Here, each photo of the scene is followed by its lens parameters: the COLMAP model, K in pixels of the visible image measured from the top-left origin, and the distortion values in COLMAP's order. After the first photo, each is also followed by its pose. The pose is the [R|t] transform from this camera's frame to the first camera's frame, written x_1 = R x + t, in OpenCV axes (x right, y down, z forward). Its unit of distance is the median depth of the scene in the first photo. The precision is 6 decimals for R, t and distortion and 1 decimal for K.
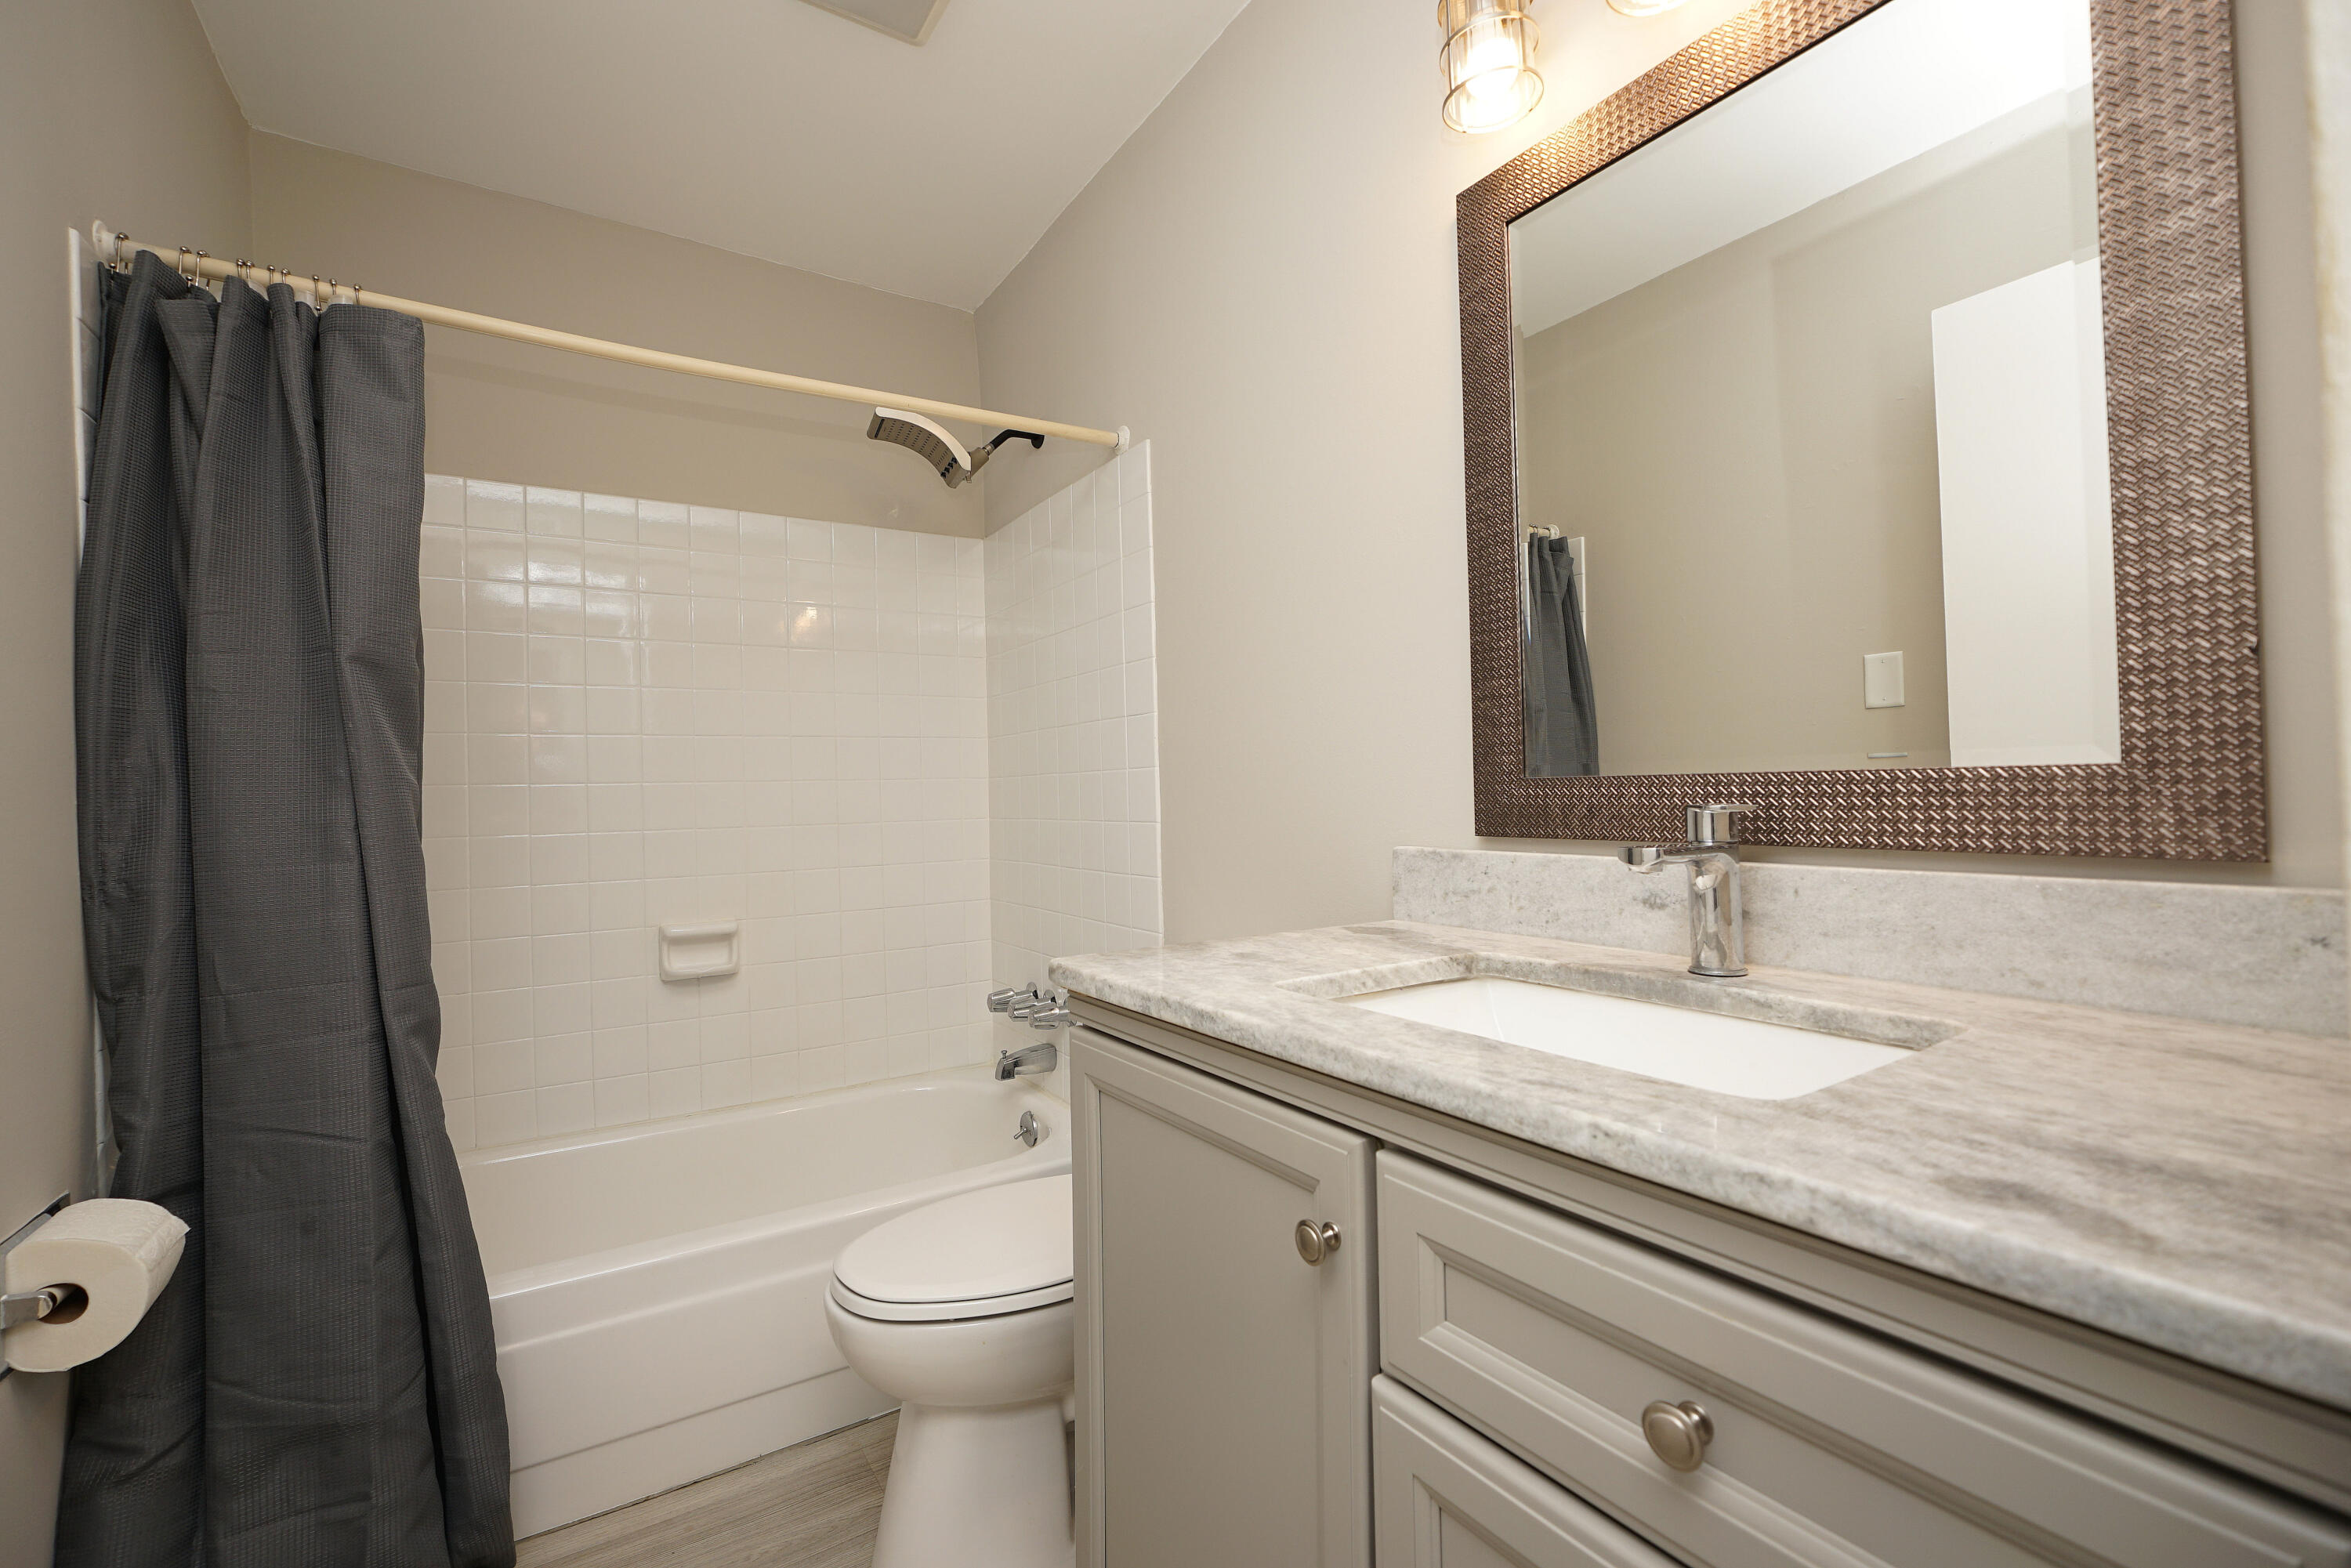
lens RADIAL K [[978.8, 0, 1152.3], [0, 978.8, 776.4], [0, 0, 1]] dist [-0.016773, 0.005142]
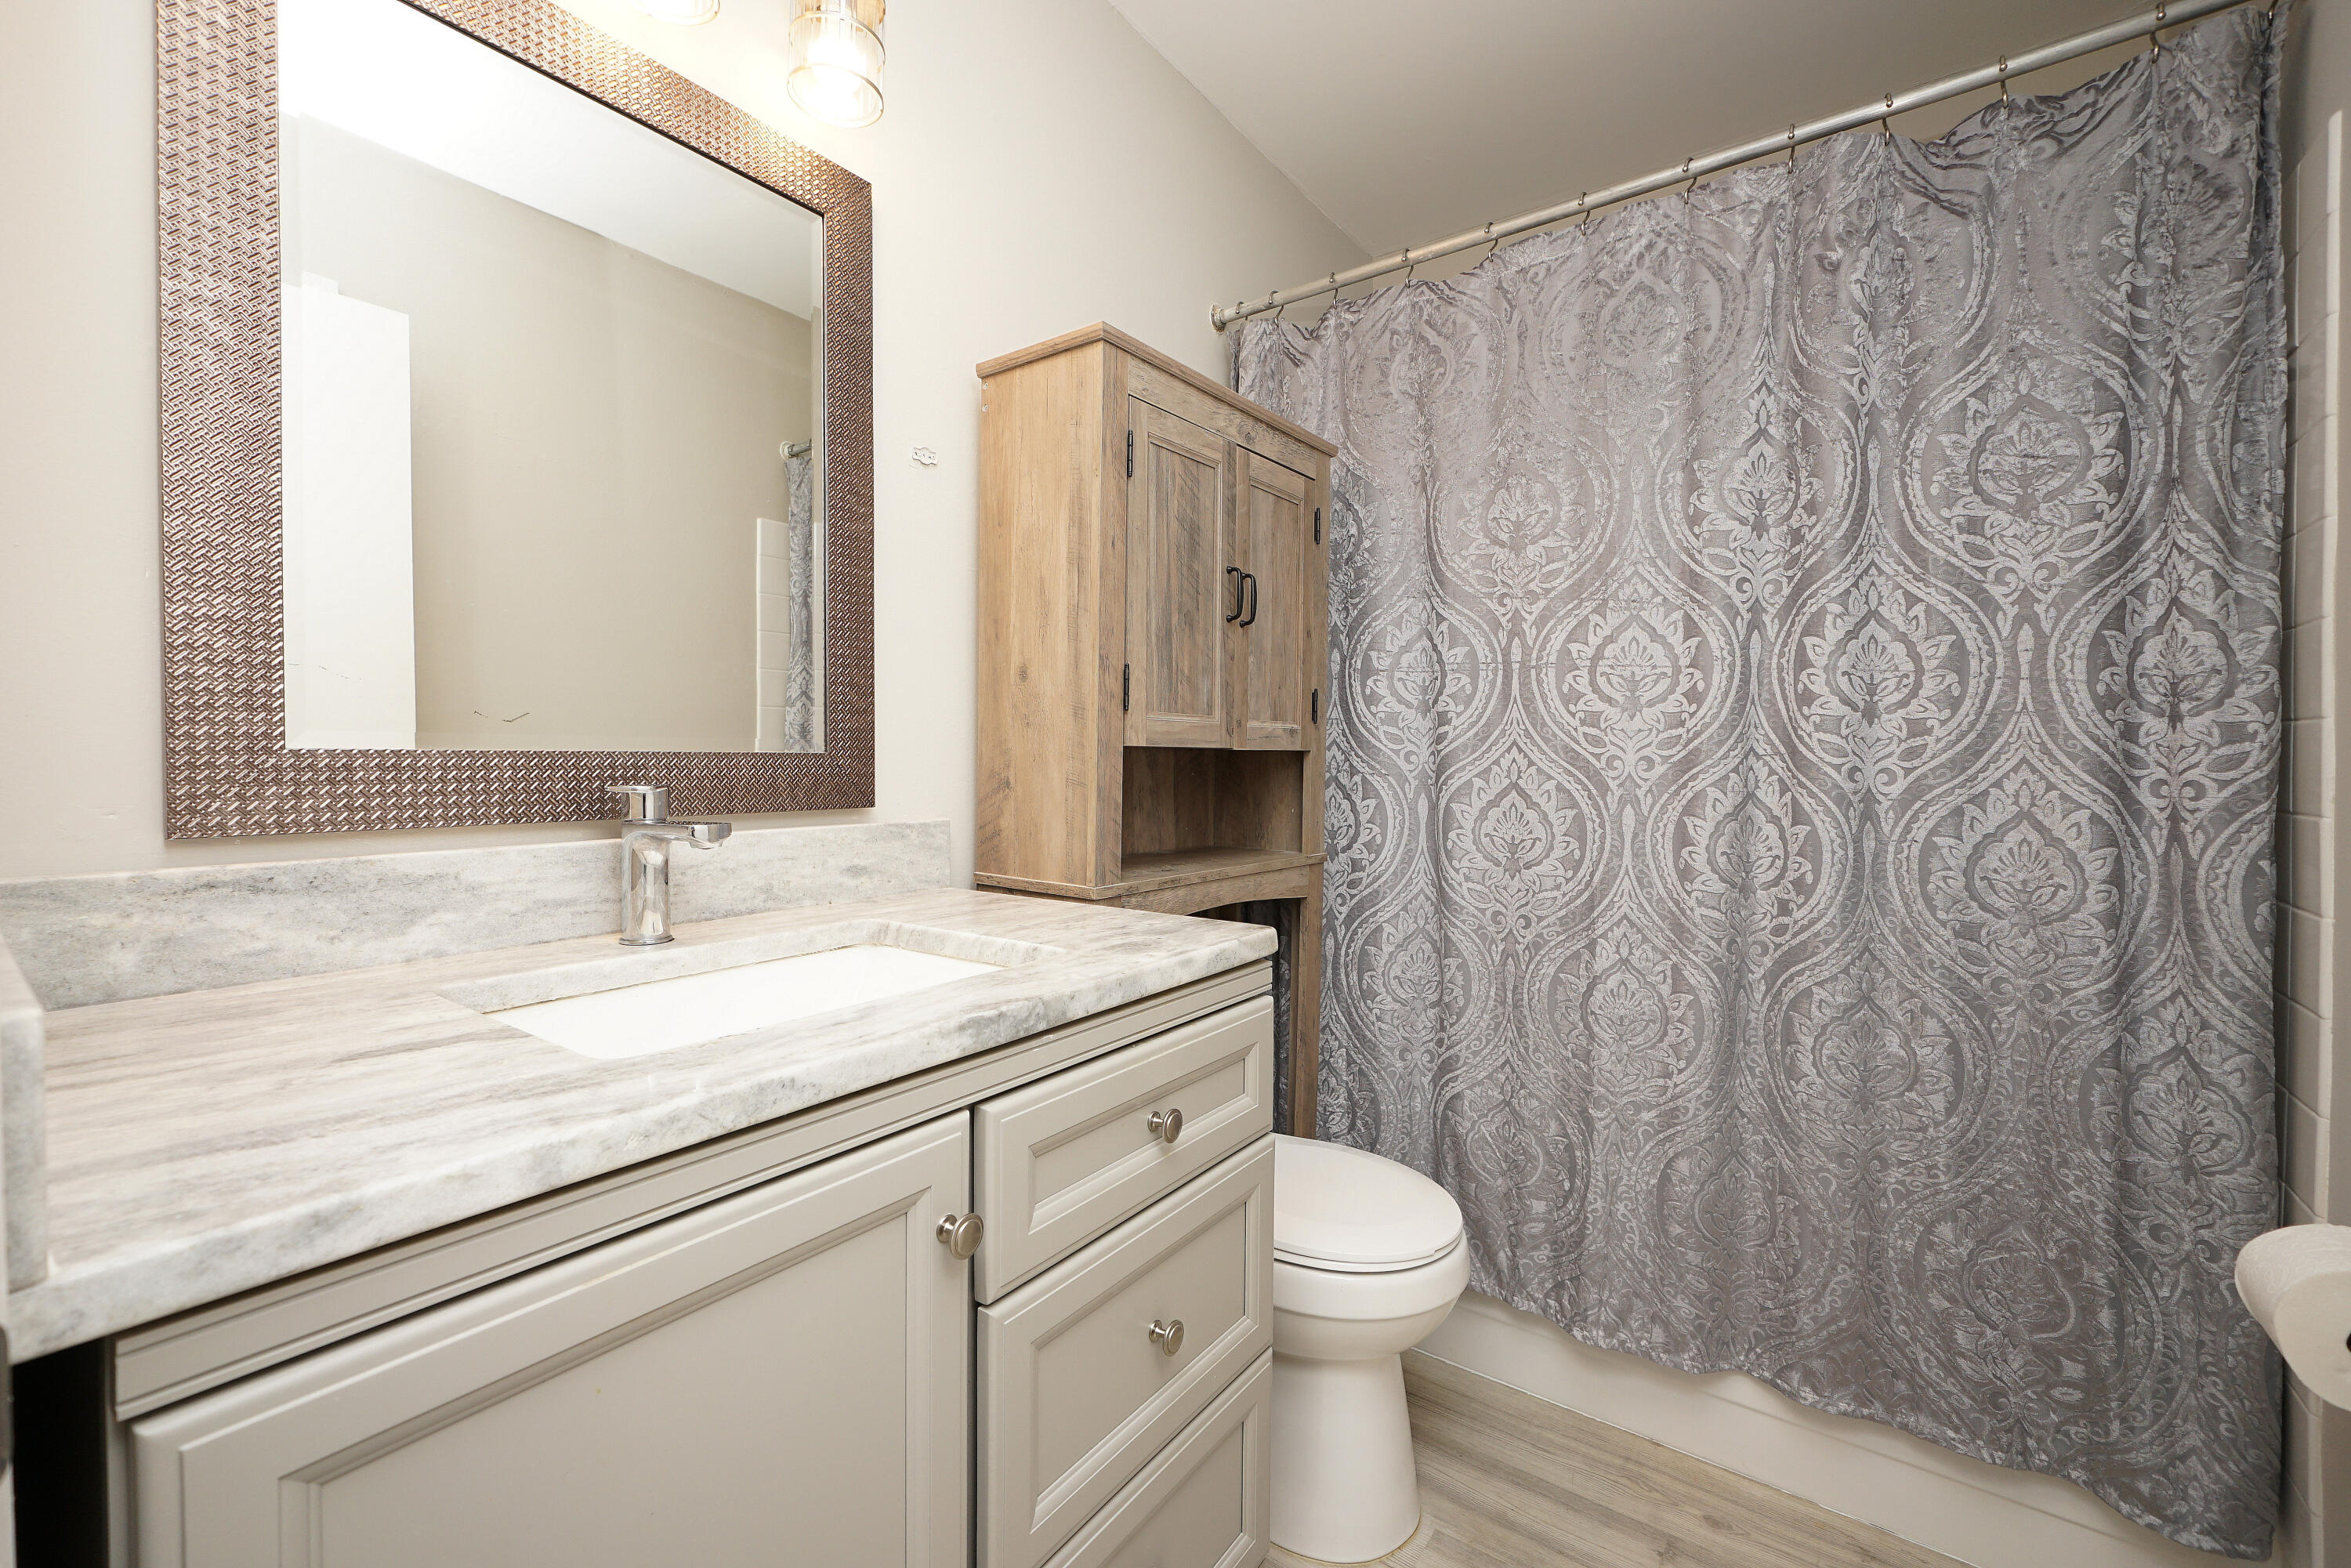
lens RADIAL K [[978.8, 0, 1152.3], [0, 978.8, 776.4], [0, 0, 1]] dist [-0.016773, 0.005142]
pose [[-0.364098, -0.003011, 0.931356, -0.742178], [-0.013251, 0.999910, -0.001947, 0.020876], [-0.931267, -0.013051, -0.364105, 1.086467]]
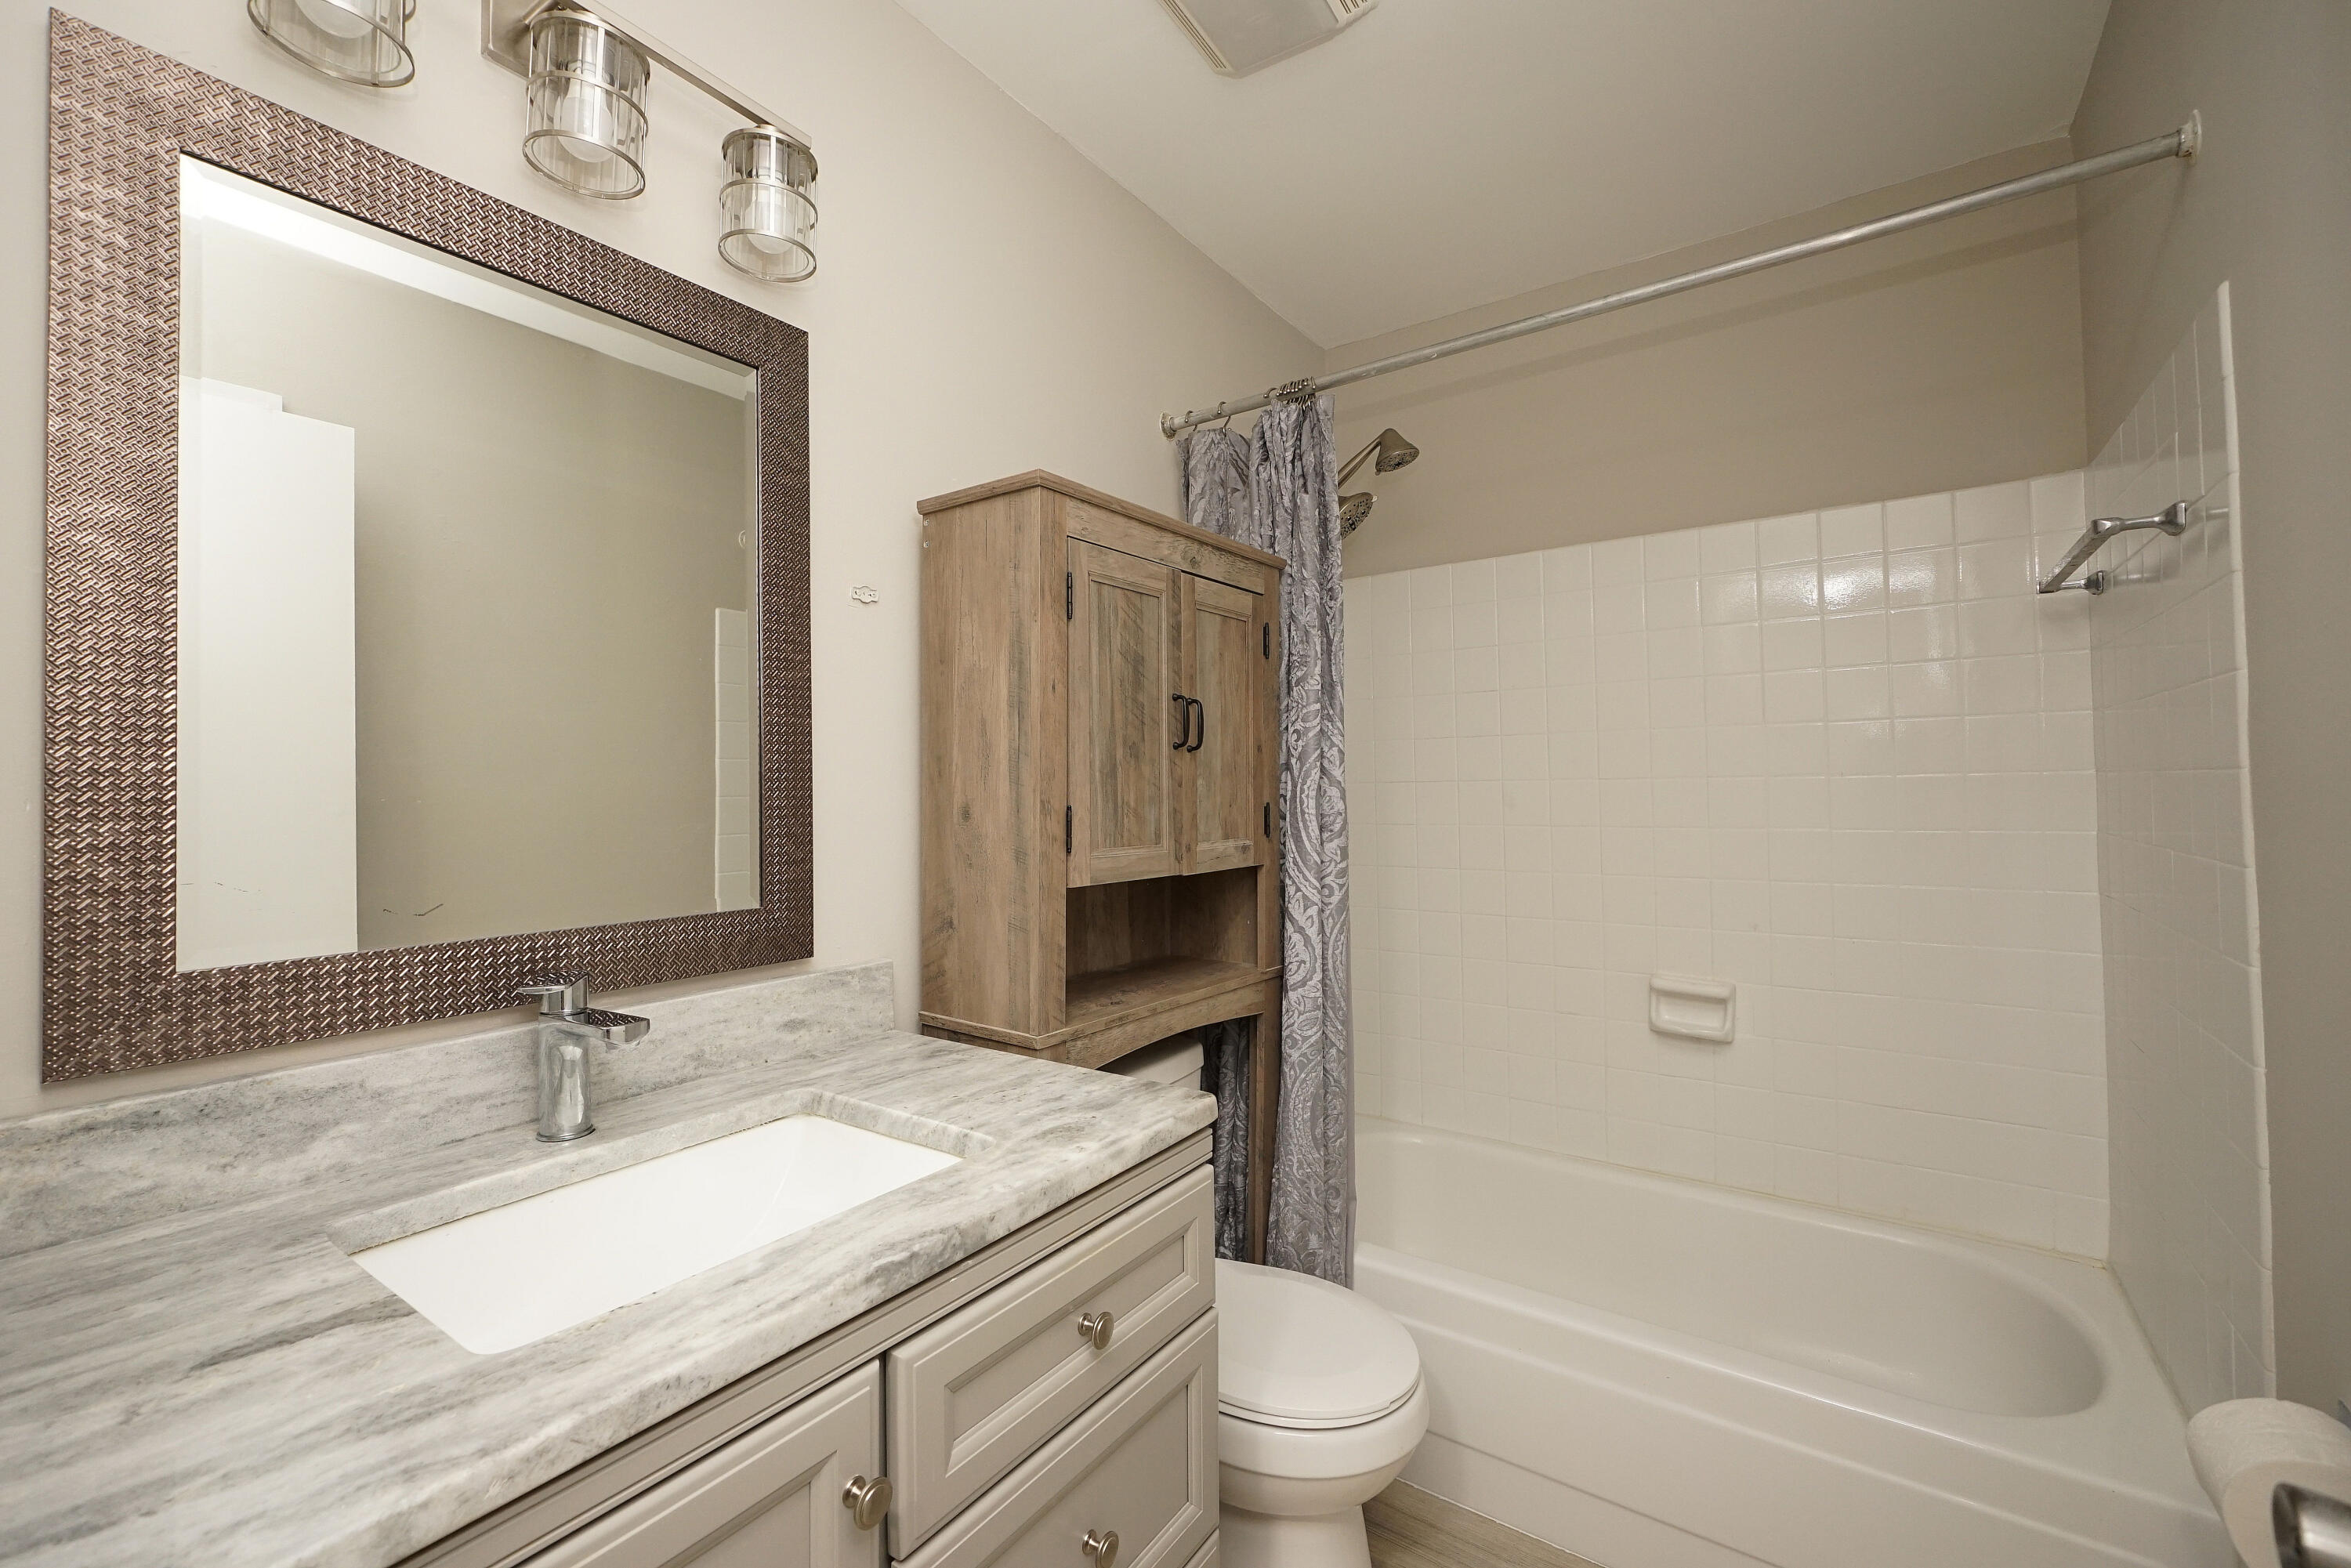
lens RADIAL K [[978.8, 0, 1152.3], [0, 978.8, 776.4], [0, 0, 1]] dist [-0.016773, 0.005142]
pose [[-0.381074, 0.034021, 0.923918, -0.757081], [0.001228, 0.999340, -0.036292, -0.169743], [-0.924544, -0.012695, -0.380865, 1.020411]]
